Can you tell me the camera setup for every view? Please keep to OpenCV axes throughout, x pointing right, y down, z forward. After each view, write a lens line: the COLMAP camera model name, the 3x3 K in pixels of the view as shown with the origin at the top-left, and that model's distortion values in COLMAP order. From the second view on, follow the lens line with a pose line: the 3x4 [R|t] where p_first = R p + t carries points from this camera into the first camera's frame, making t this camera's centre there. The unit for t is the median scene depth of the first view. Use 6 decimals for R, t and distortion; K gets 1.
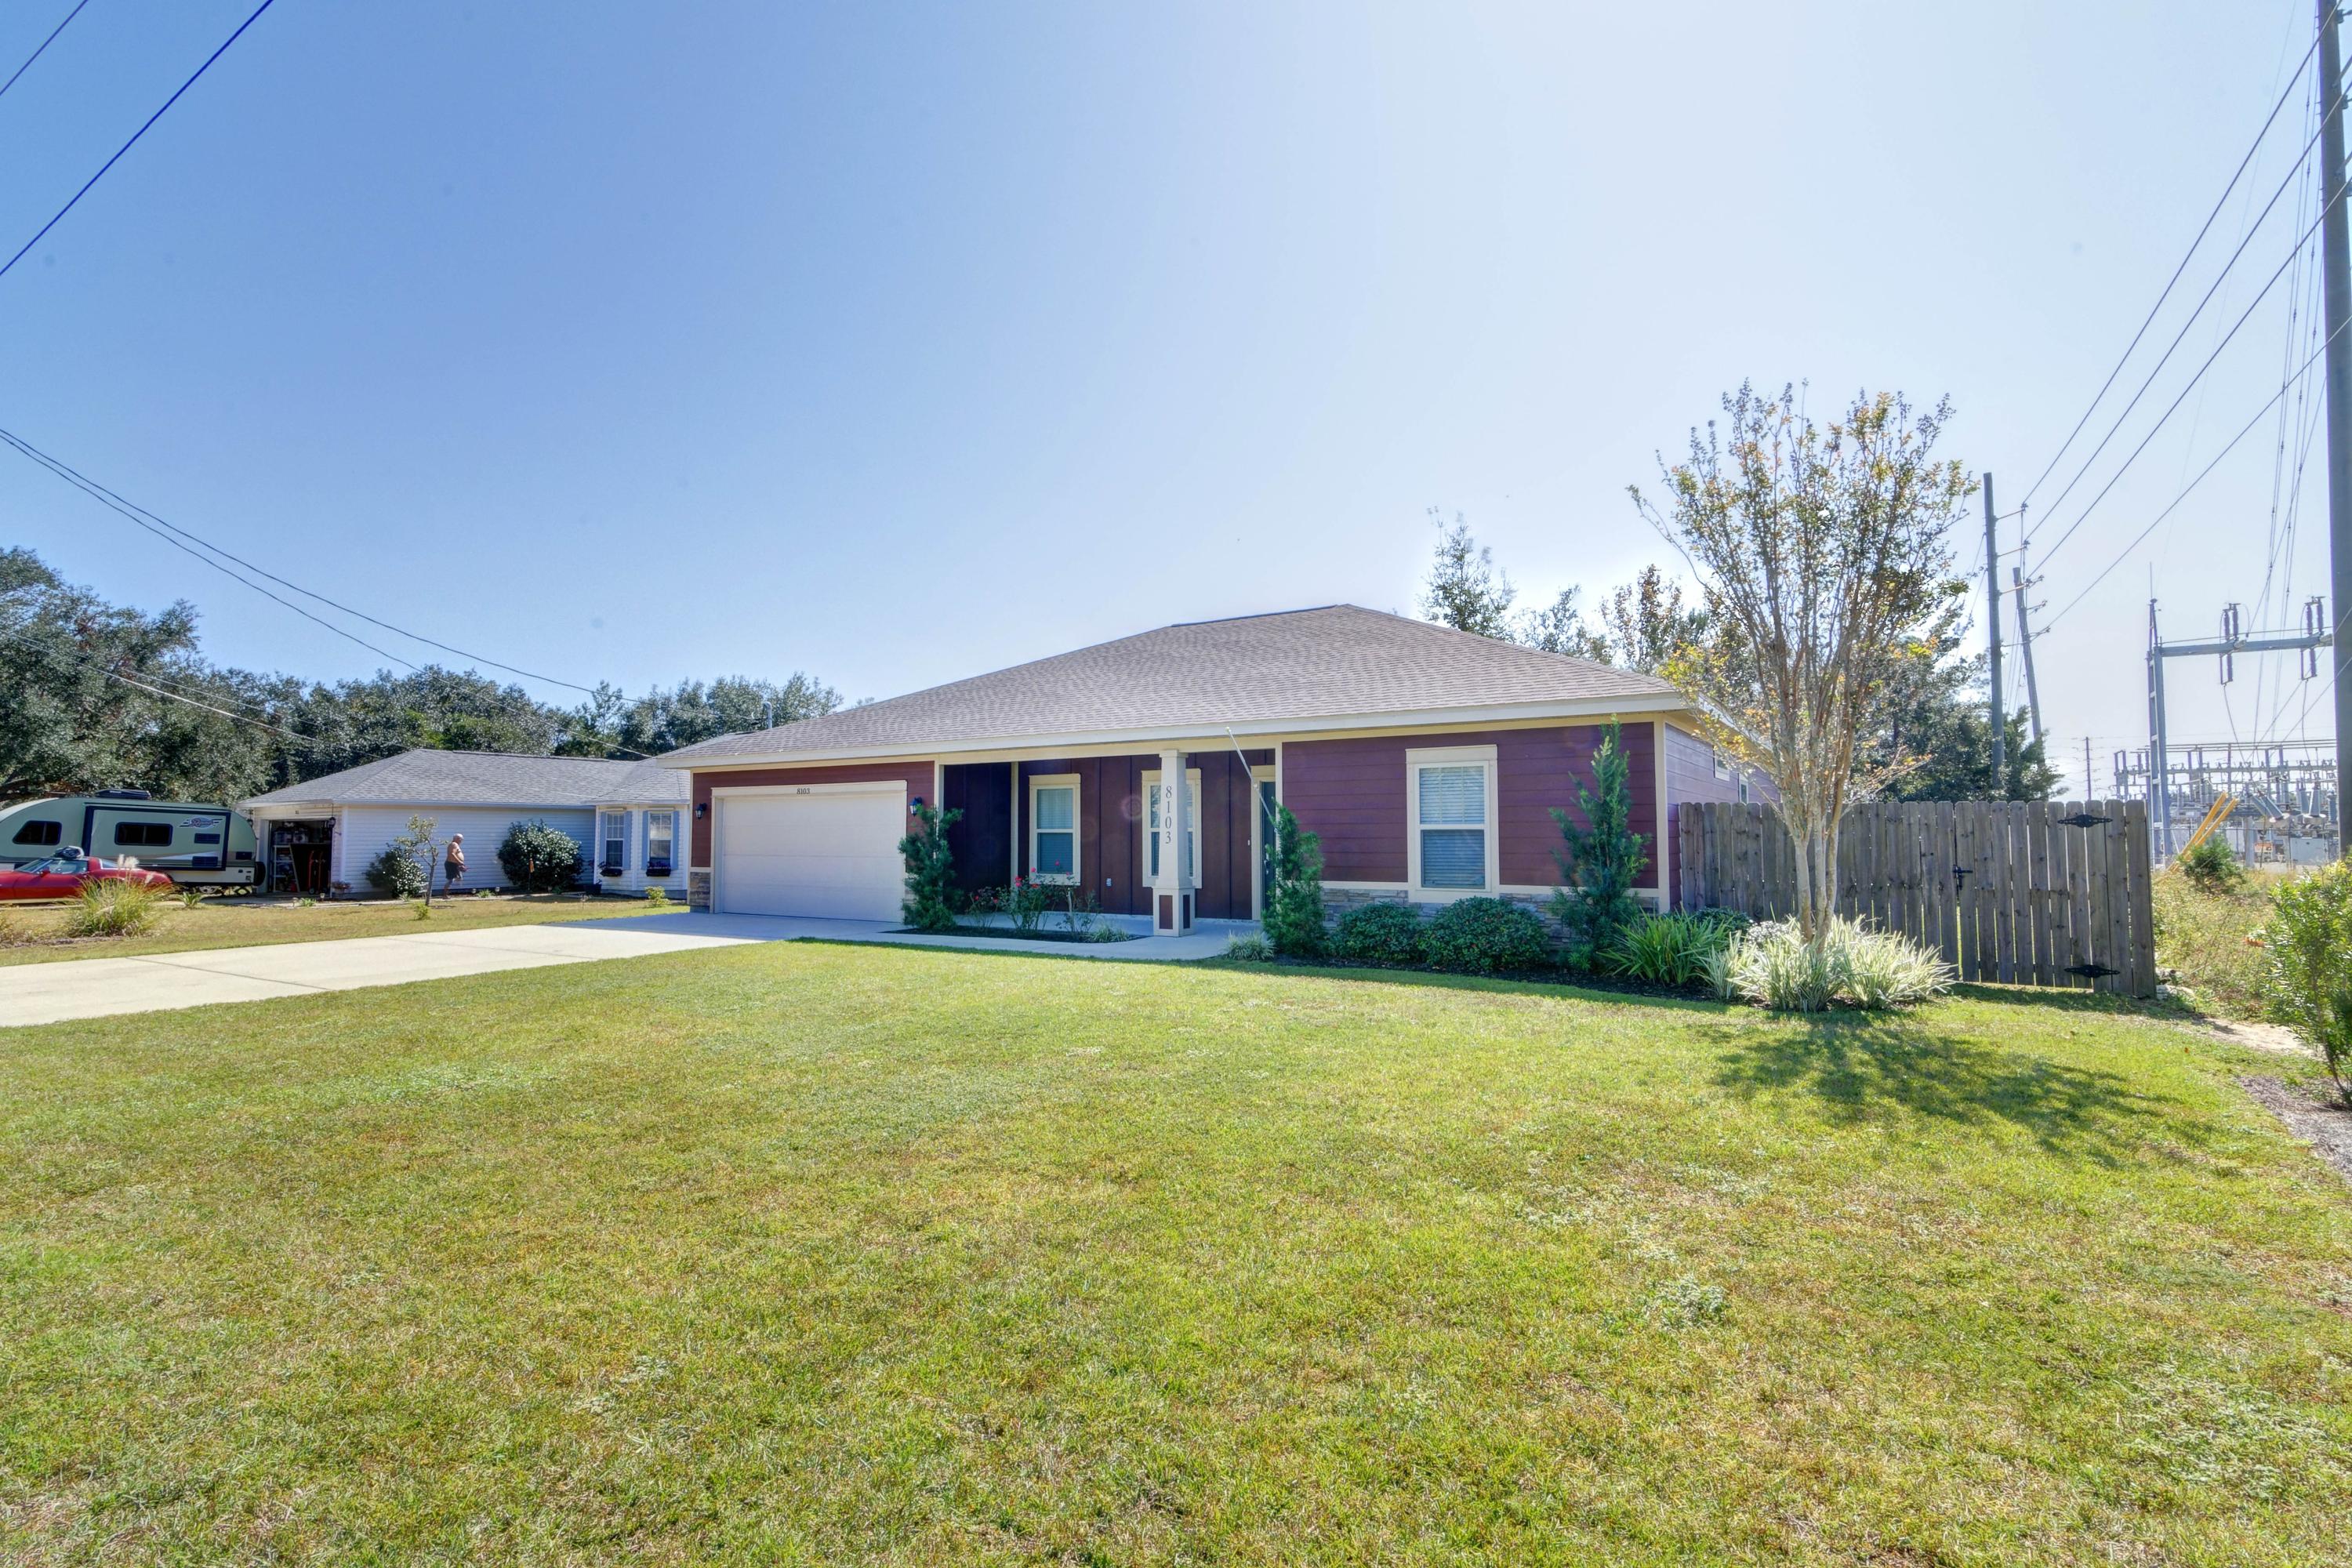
lens RADIAL K [[1116.3, 0, 1182.0], [0, 1116.3, 777.5], [0, 0, 1]] dist [0.004465, 0.000101]
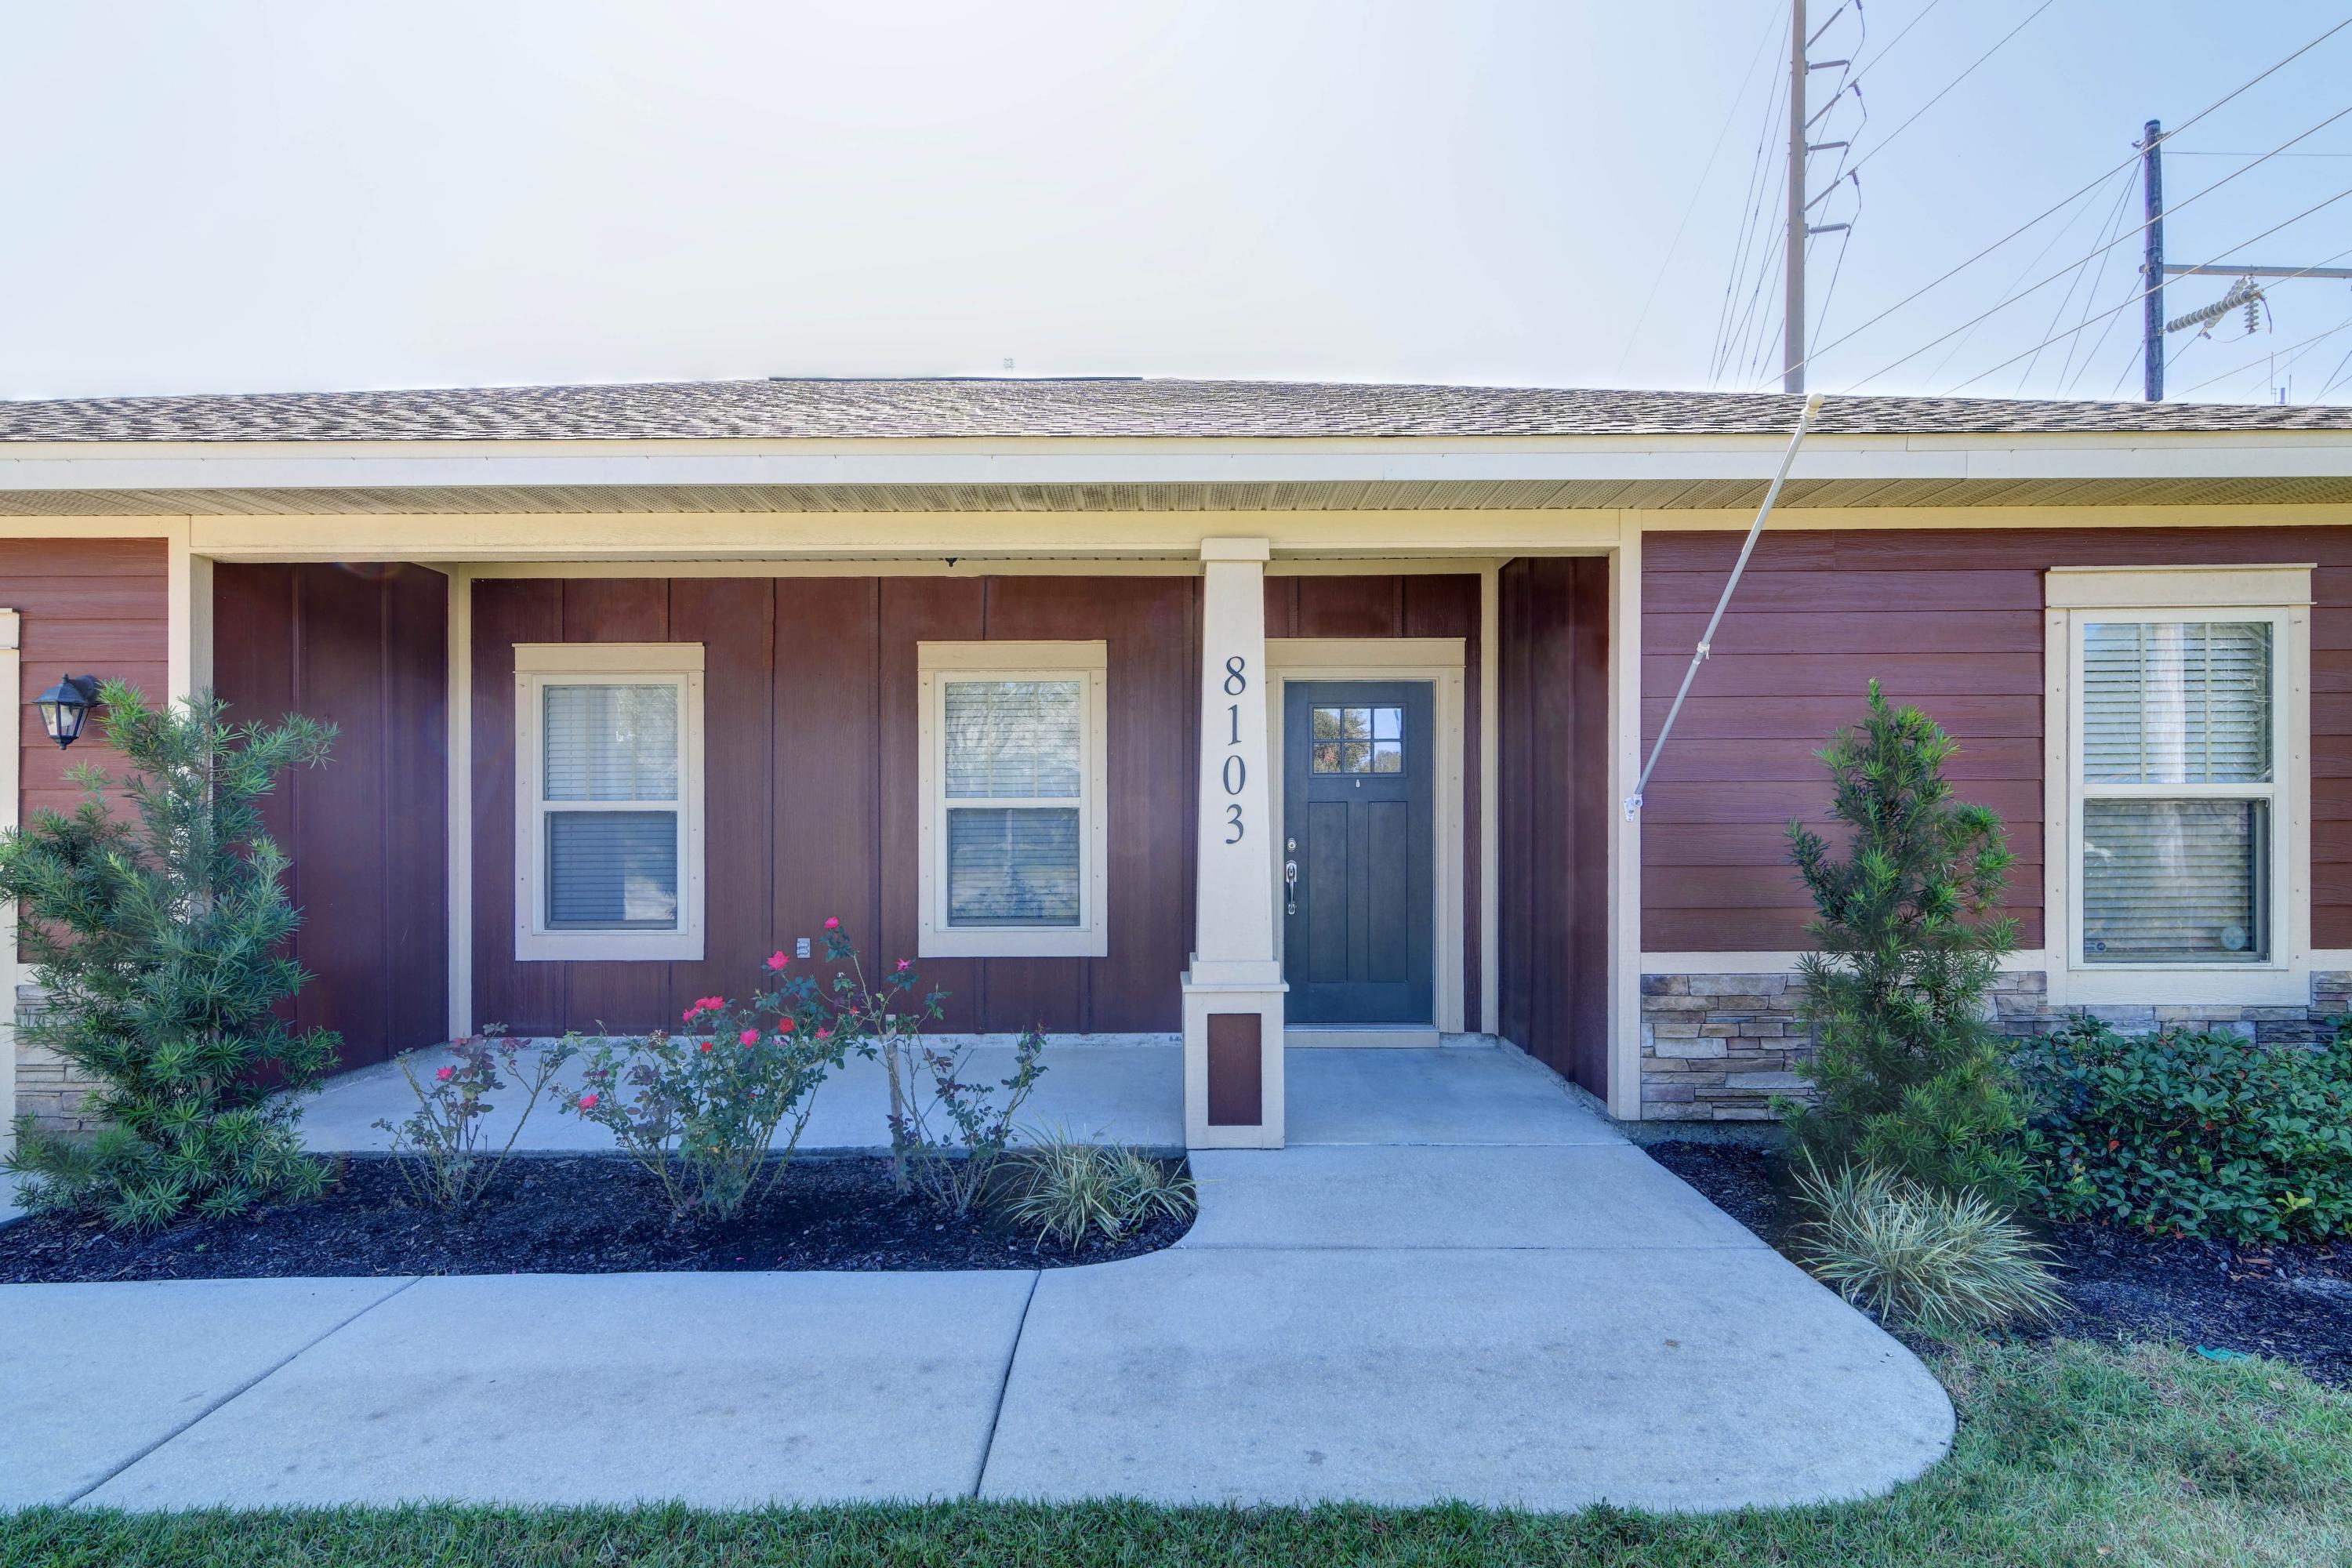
lens RADIAL K [[1116.3, 0, 1178.3], [0, 1116.3, 826.1], [0, 0, 1]] dist [0.004465, 0.000101]
pose [[0.843045, -0.006652, 0.537801, -0.177406], [-0.026252, 0.998223, 0.053498, 0.035411], [-0.537202, -0.059220, 0.841372, 0.700405]]
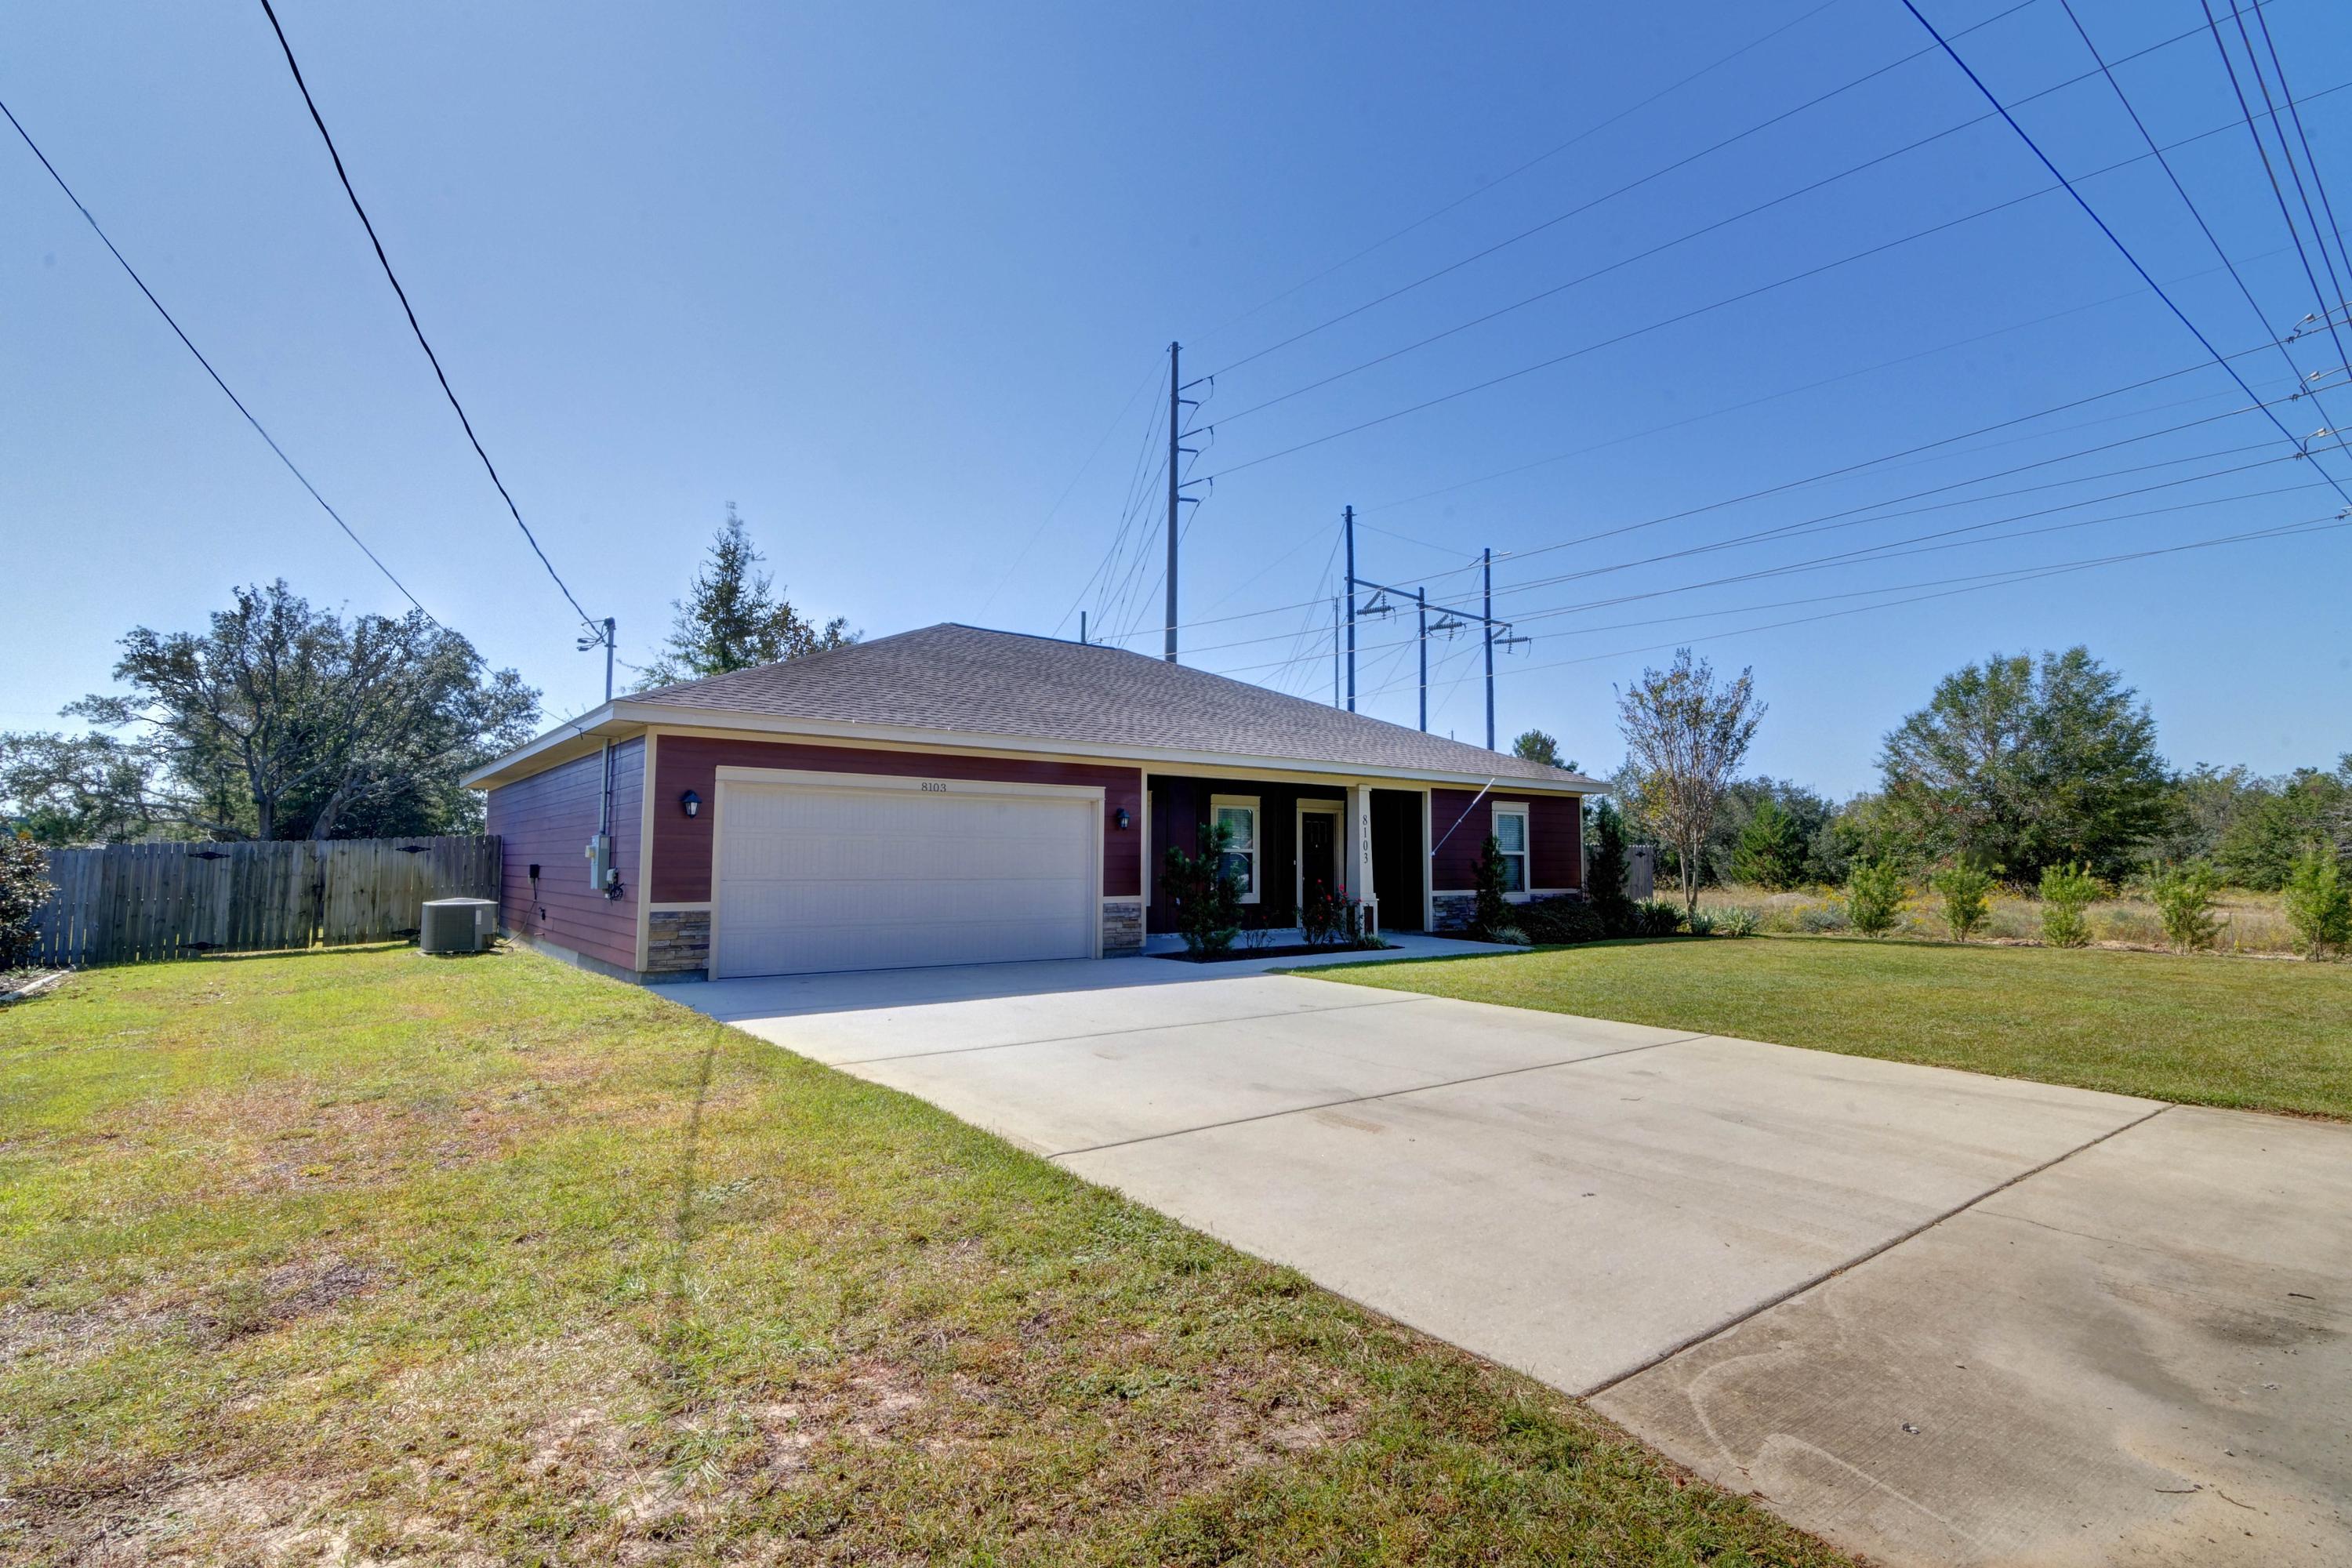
lens RADIAL K [[1116.3, 0, 1170.5], [0, 1116.3, 772.9], [0, 0, 1]] dist [0.004465, 0.000101]
pose [[0.339800, 0.078620, 0.937206, -1.131111], [-0.055789, 0.996430, -0.063361, 0.046770], [-0.938842, -0.030755, 0.342973, 0.736179]]
